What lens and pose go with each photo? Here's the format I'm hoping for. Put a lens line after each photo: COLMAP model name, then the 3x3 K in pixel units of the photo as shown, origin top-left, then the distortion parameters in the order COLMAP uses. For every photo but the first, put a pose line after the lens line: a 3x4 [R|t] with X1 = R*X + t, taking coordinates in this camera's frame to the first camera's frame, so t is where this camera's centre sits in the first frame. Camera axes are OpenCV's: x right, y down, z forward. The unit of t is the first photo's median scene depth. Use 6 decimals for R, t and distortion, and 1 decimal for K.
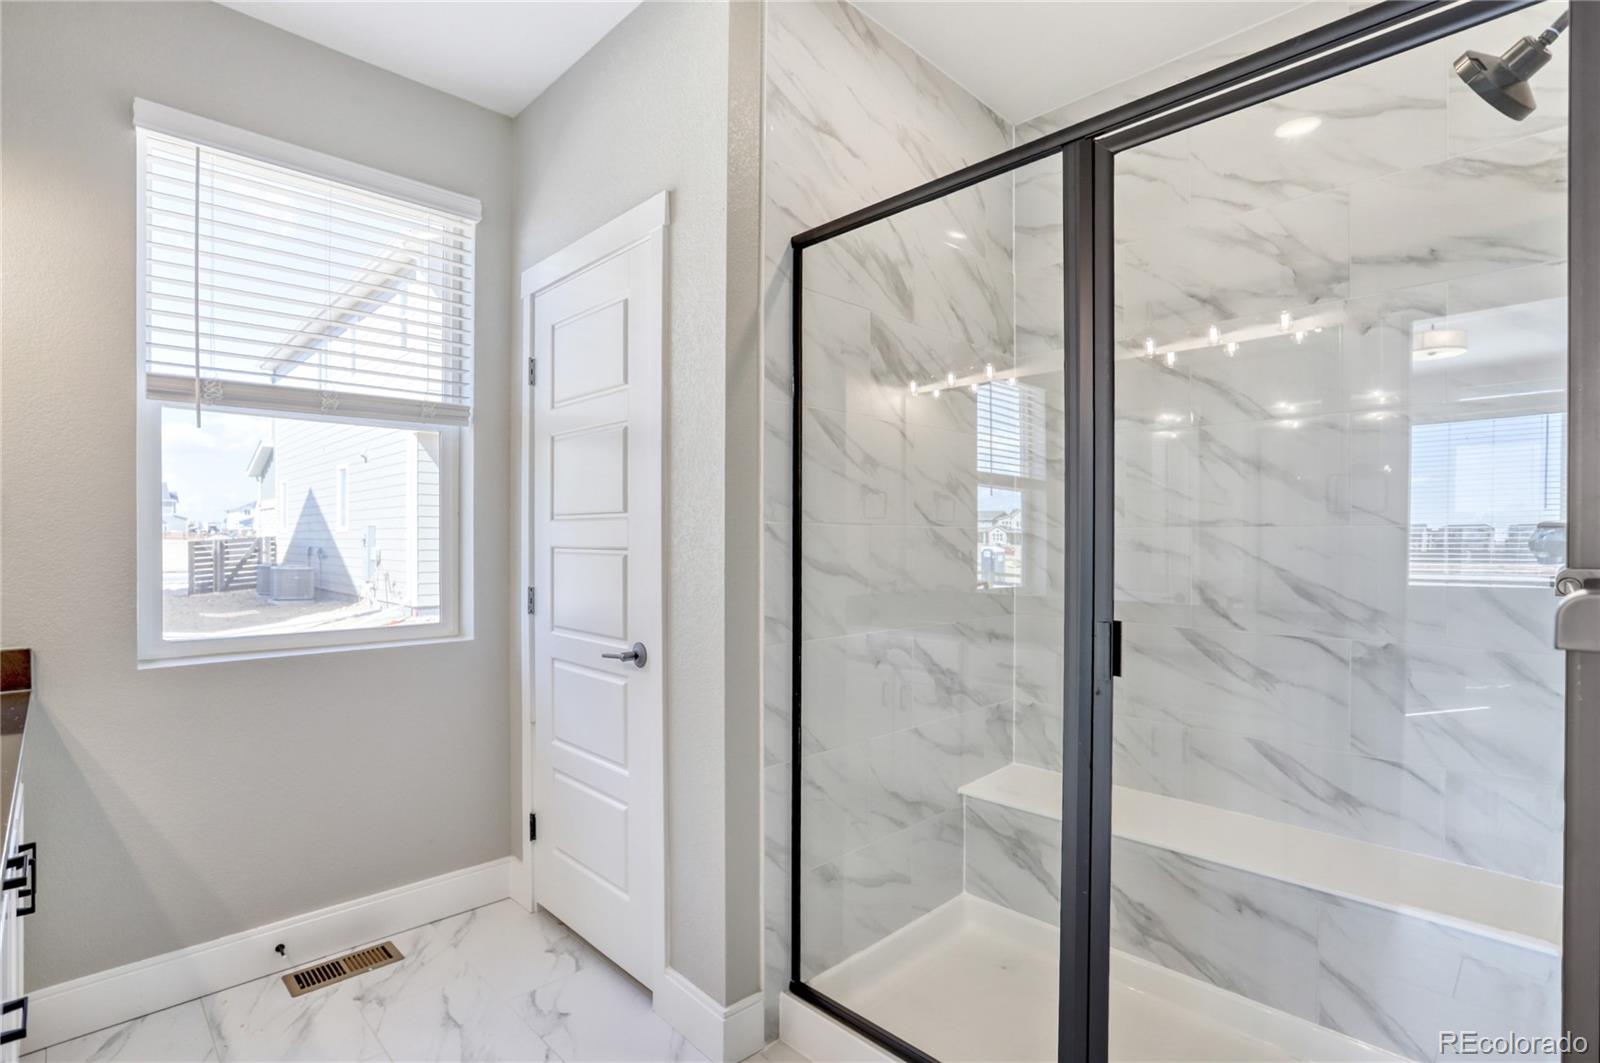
lens RADIAL K [[733.3, 0, 785.4], [0, 733.3, 544.6], [0, 0, 1]] dist [-0.039405, 0.013900]
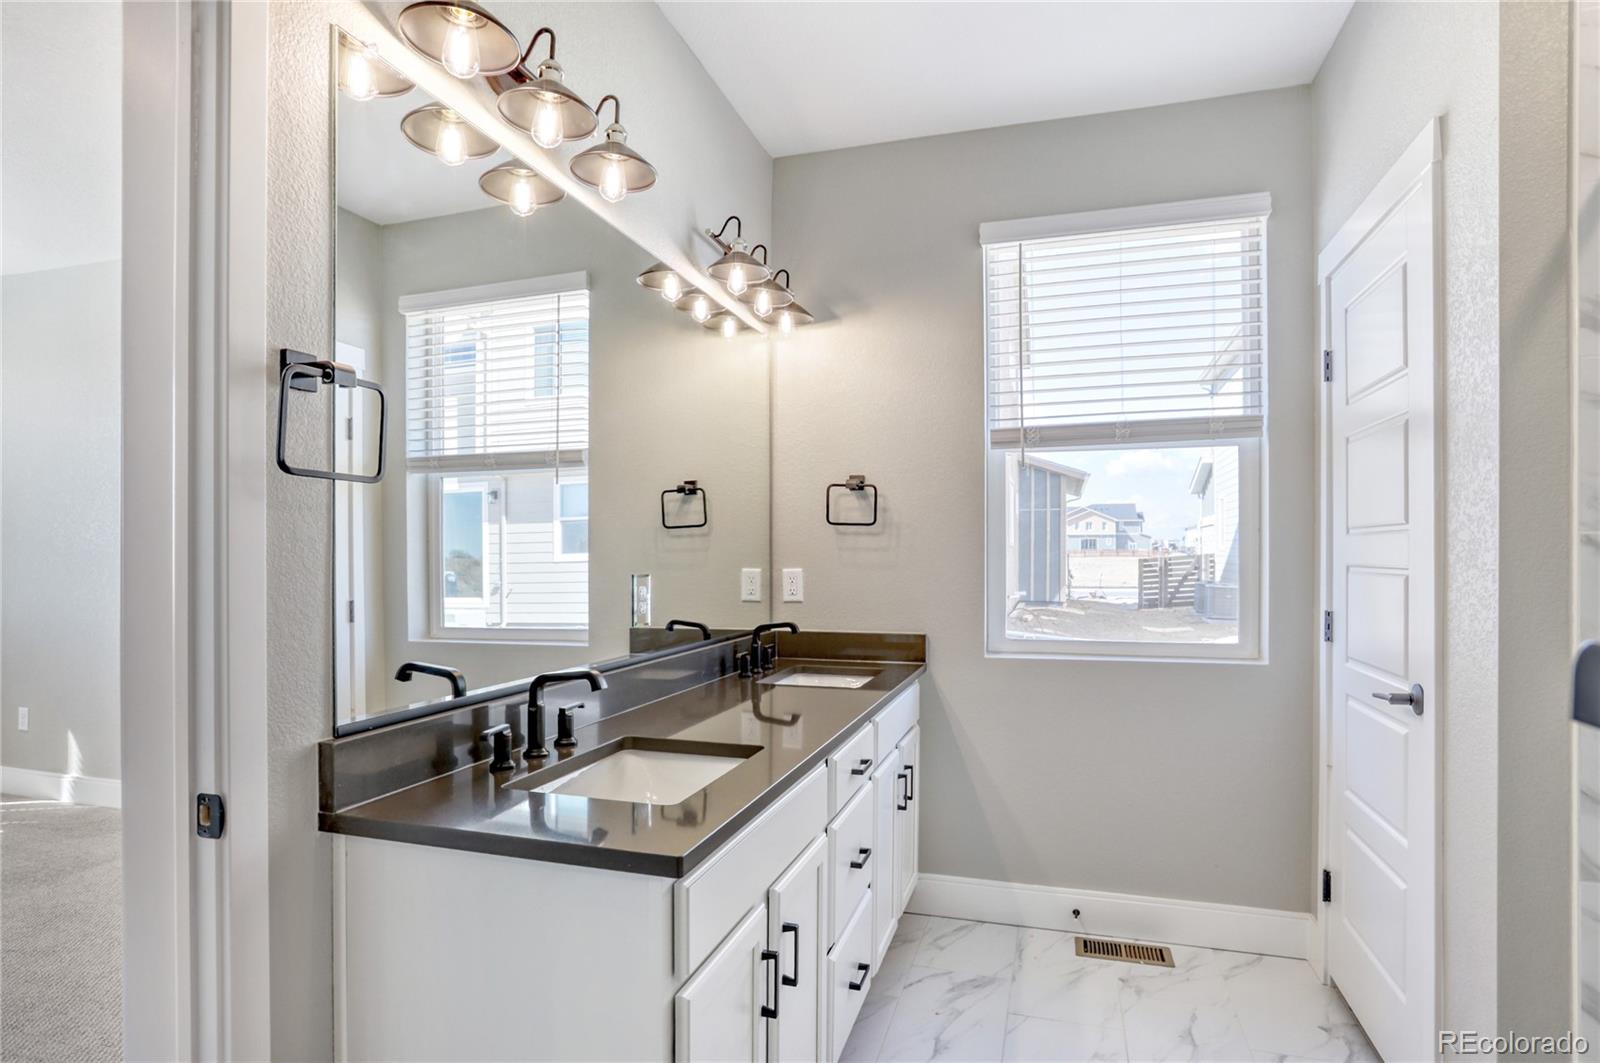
lens RADIAL K [[861.4, 0, 895.4], [0, 861.4, 554.6], [0, 0, 1]] dist [-0.021168, 0.026006]
pose [[0.552886, -0.003148, -0.833251, 0.265386], [-0.004753, 0.999965, -0.006931, -0.000104], [0.833243, 0.007793, 0.552852, -0.007704]]
